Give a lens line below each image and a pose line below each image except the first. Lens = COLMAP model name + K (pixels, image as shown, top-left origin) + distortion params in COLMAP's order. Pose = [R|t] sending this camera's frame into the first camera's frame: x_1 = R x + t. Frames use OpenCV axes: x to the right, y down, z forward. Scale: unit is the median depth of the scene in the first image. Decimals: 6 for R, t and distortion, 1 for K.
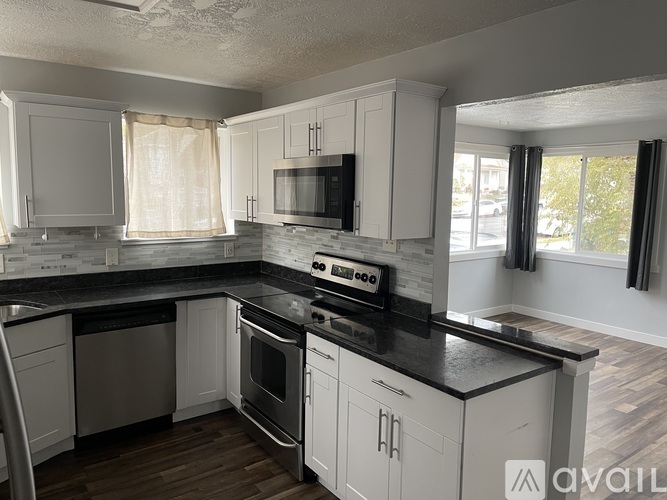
lens RADIAL K [[498.4, 0, 333.5], [0, 498.4, 250.0], [0, 0, 1]] dist [0.078444, -0.100507]
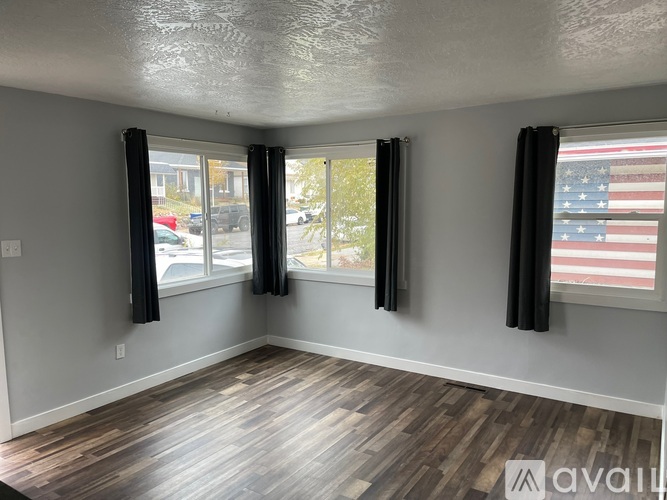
lens RADIAL K [[498.4, 0, 333.5], [0, 498.4, 250.0], [0, 0, 1]] dist [0.078444, -0.100507]
pose [[0.937273, -0.059487, 0.343484, 0.197045], [0.066149, 0.997780, -0.007700, -0.021489], [-0.342264, 0.029938, 0.939127, 0.192602]]
